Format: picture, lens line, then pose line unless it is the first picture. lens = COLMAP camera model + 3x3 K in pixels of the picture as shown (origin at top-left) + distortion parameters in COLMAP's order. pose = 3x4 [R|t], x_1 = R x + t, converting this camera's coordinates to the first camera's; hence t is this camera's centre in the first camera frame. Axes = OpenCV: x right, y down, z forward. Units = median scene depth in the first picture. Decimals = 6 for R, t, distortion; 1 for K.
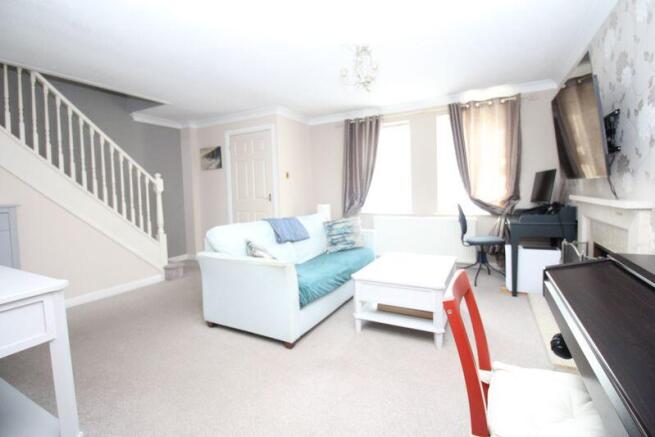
lens RADIAL K [[306.6, 0, 328.0], [0, 306.6, 214.6], [0, 0, 1]] dist [0.001506, 0.000048]
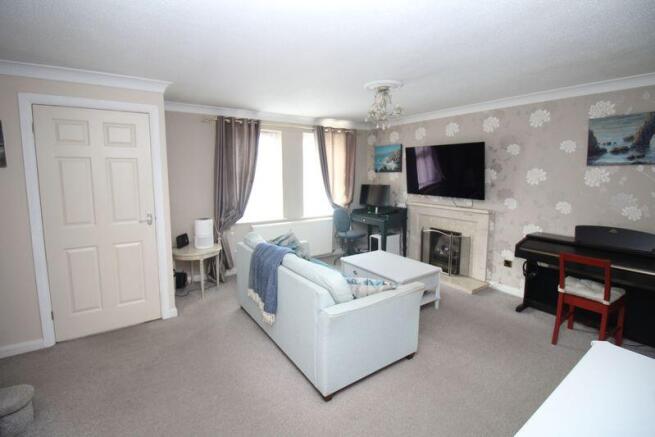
lens RADIAL K [[306.6, 0, 328.1], [0, 306.6, 215.9], [0, 0, 1]] dist [0.001506, 0.000048]
pose [[0.454231, -0.104325, 0.884755, -0.605109], [0.049901, 0.994540, 0.091652, -0.104148], [-0.889486, 0.002519, 0.456956, 0.372454]]
